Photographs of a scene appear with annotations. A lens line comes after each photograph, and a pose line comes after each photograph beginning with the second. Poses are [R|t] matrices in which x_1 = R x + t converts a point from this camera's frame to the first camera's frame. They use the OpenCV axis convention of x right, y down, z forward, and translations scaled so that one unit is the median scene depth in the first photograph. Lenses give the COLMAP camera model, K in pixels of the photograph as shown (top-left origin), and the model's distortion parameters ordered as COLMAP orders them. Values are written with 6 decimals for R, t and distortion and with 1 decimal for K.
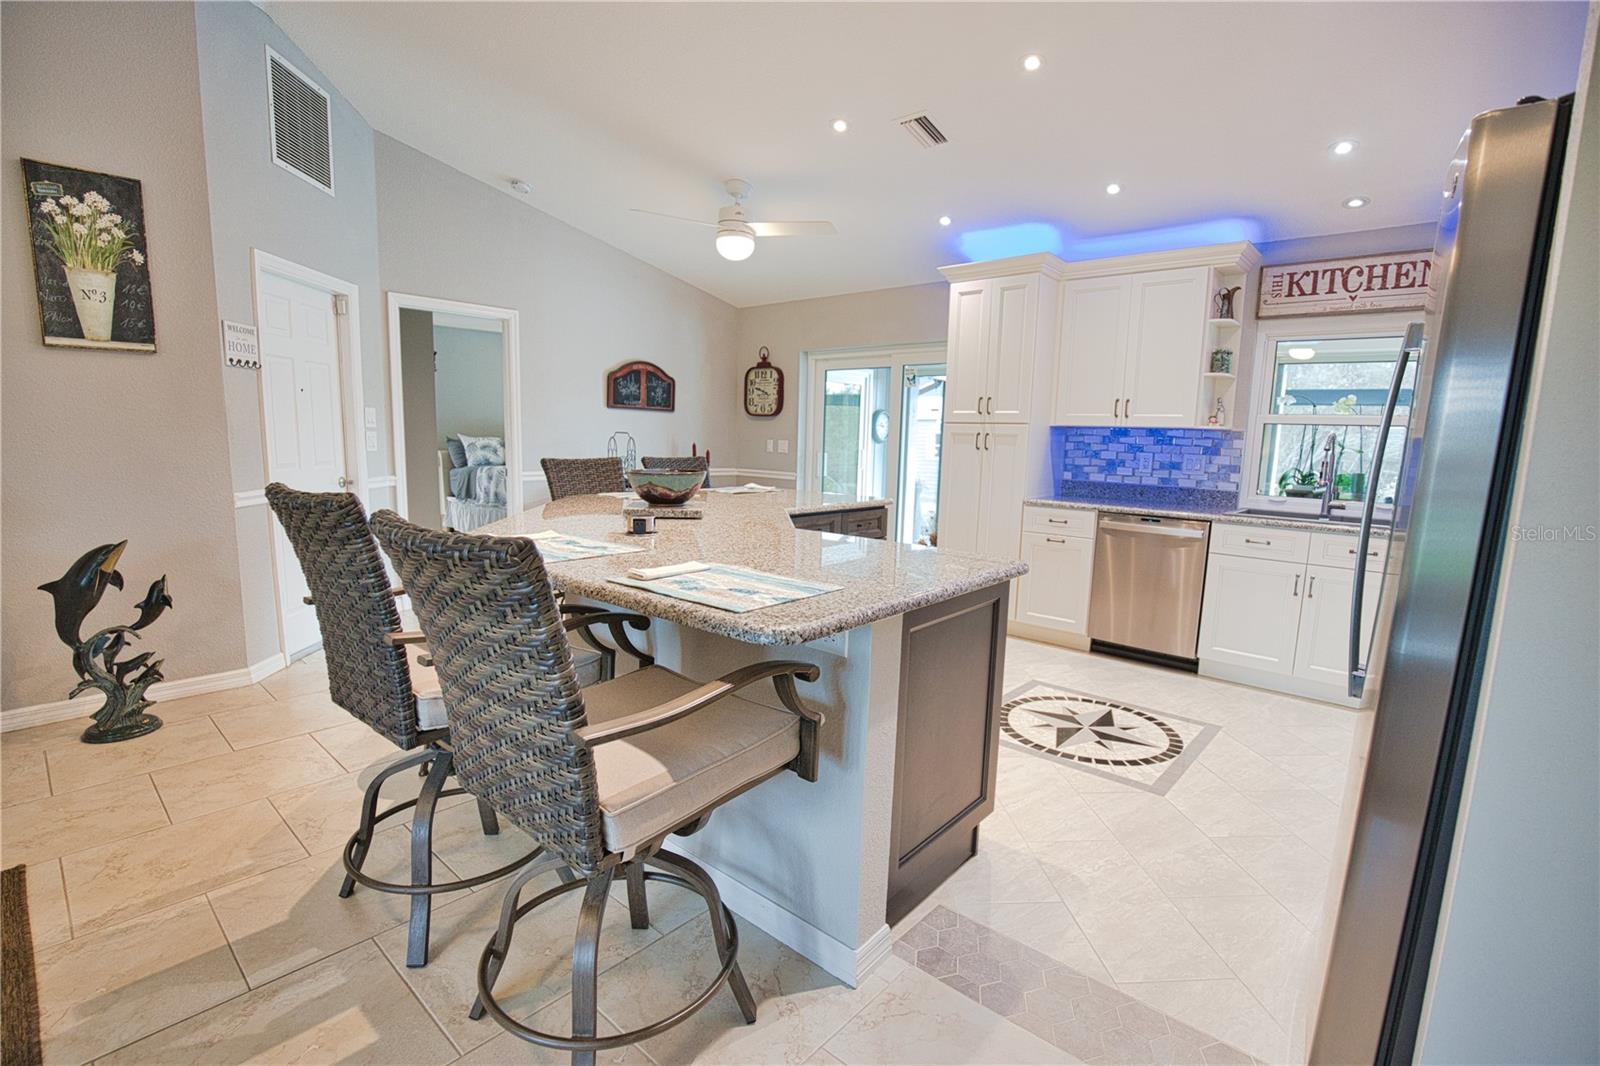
lens RADIAL K [[736.4, 0, 800.0], [0, 736.4, 533.0], [0, 0, 1]] dist [-0.031756, 0.000807]
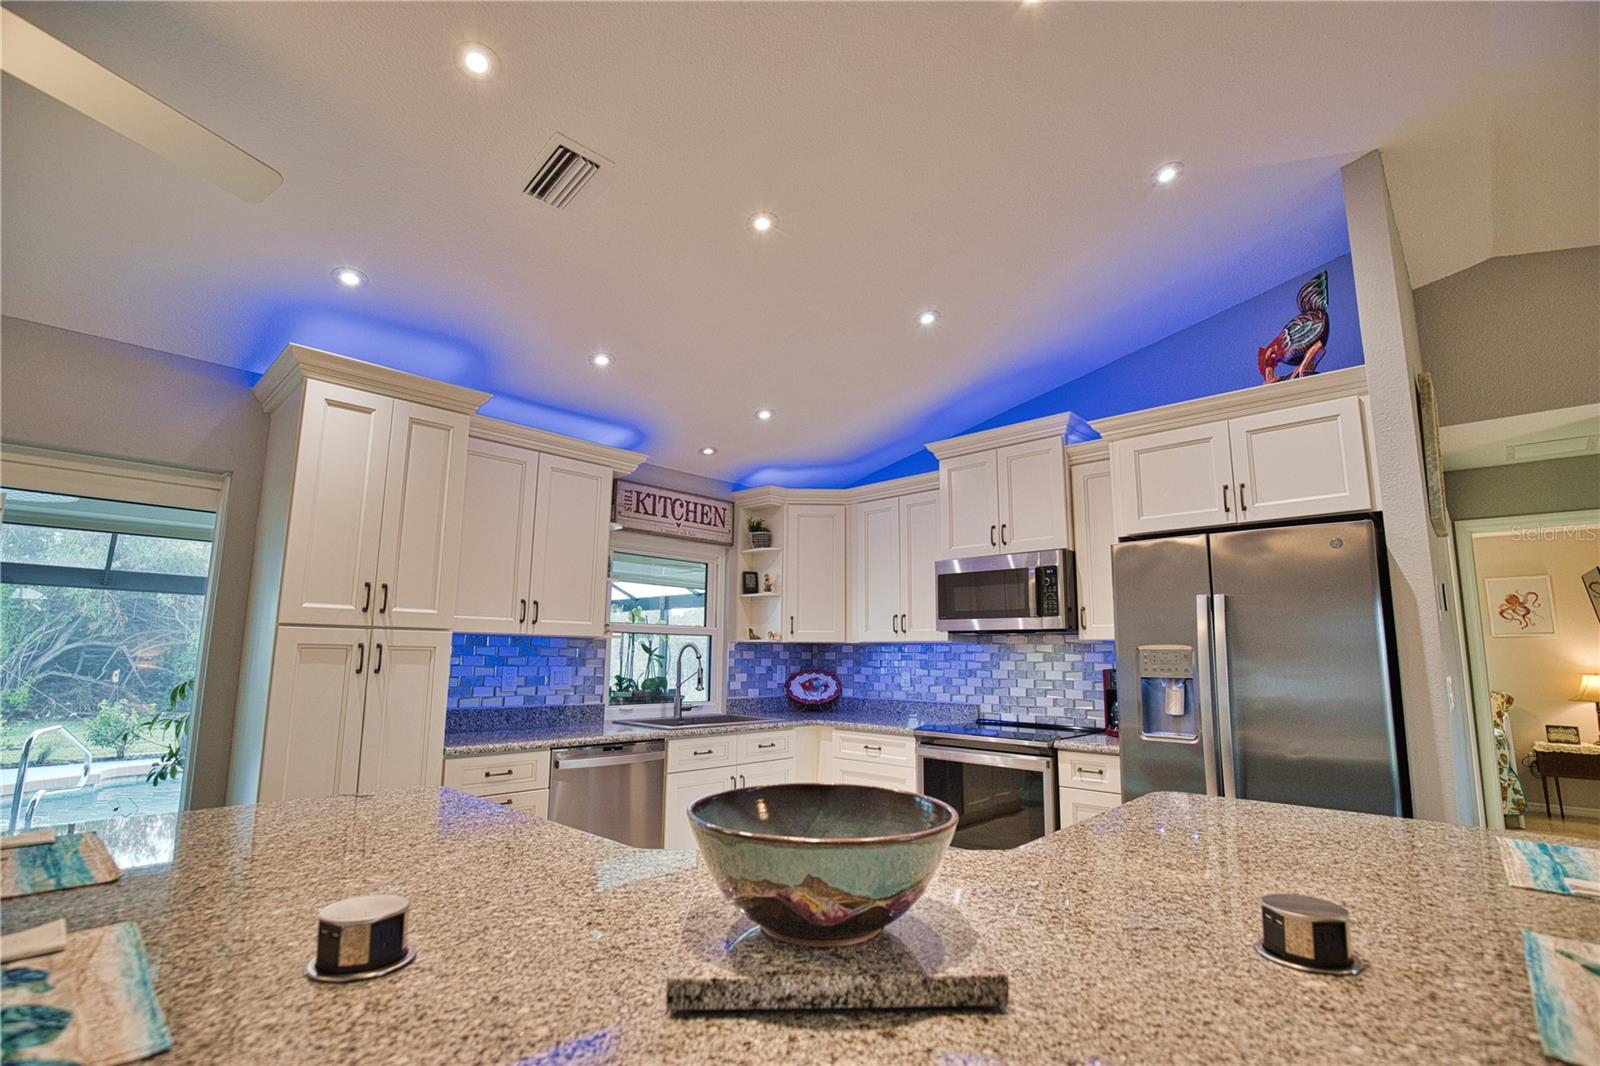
lens RADIAL K [[736.4, 0, 800.0], [0, 736.4, 533.0], [0, 0, 1]] dist [-0.031756, 0.000807]
pose [[0.028349, 0.135829, 0.990327, -0.385350], [0.120260, 0.983065, -0.138275, -0.121037], [-0.992338, 0.123017, 0.011534, 0.763395]]
